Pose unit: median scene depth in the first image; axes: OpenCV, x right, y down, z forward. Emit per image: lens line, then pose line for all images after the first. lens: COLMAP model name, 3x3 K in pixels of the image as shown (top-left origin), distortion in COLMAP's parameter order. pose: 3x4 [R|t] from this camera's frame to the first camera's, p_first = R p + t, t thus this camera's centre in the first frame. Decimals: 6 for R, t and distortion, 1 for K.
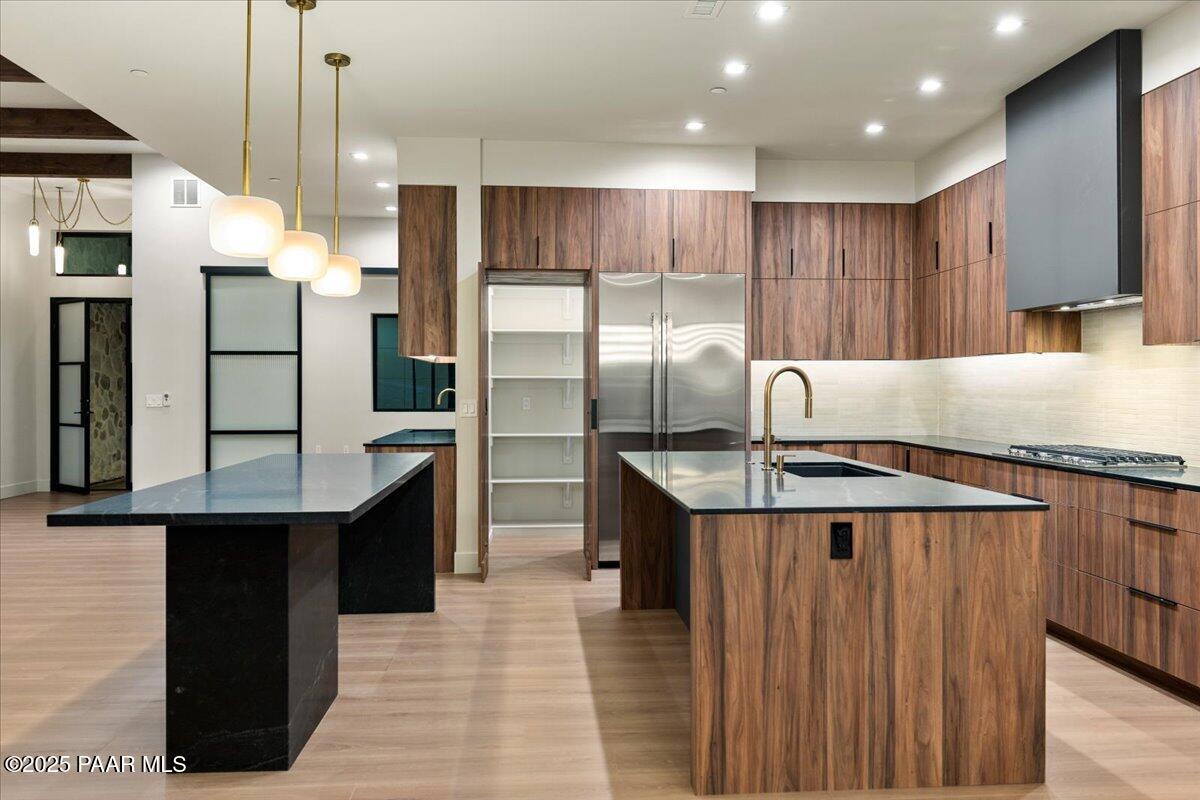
lens RADIAL K [[911.1, 0, 595.1], [0, 911.1, 388.3], [0, 0, 1]] dist [0.012269, -0.005214]
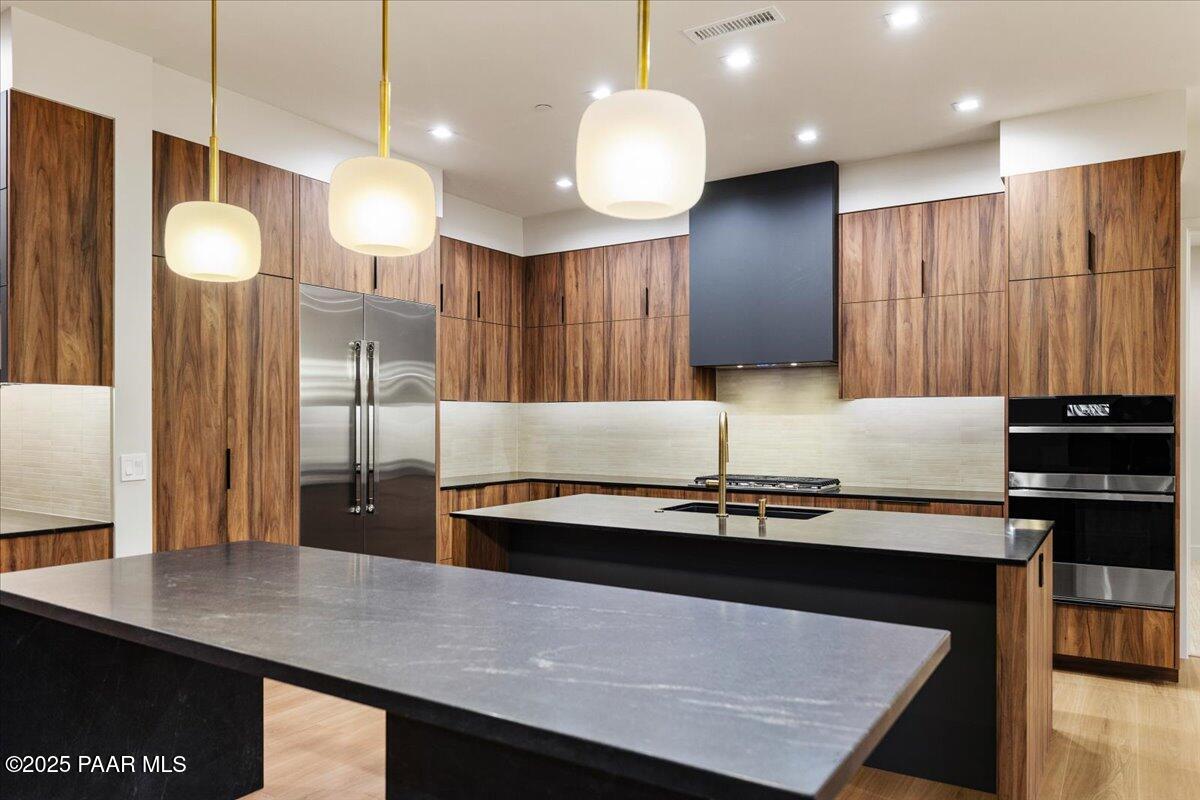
lens RADIAL K [[816.1, 0, 598.4], [0, 816.1, 423.6], [0, 0, 1]] dist [-0.006392, -0.010995]
pose [[0.599258, -0.003946, 0.800547, -0.401070], [0.001828, 0.999992, 0.003560, -0.010365], [-0.800554, -0.000670, 0.599260, 0.384210]]
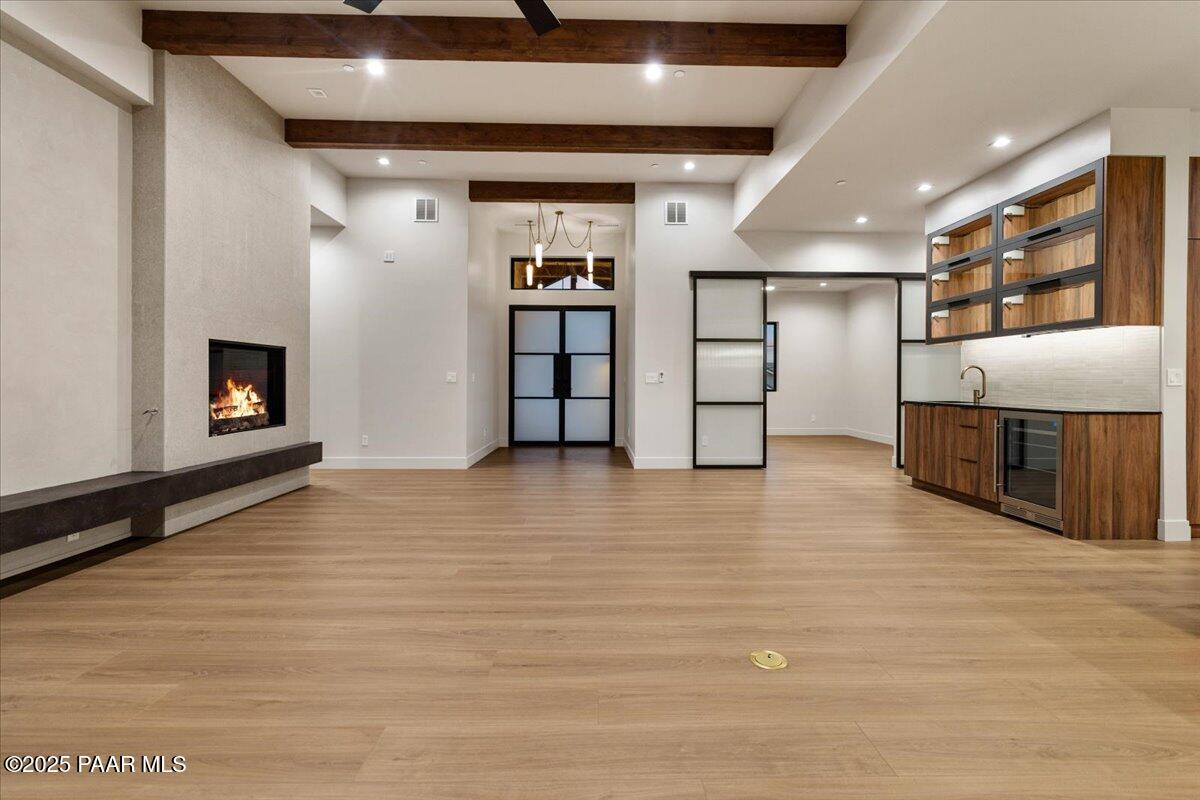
lens RADIAL K [[524.4, 0, 604.0], [0, 524.4, 385.0], [0, 0, 1]] dist [-0.000086, 0.000520]
pose [[0.999037, 0.002948, -0.043773, -0.738973], [-0.002803, 0.999990, 0.003383, 0.030271], [0.043783, -0.003257, 0.999036, 0.388464]]
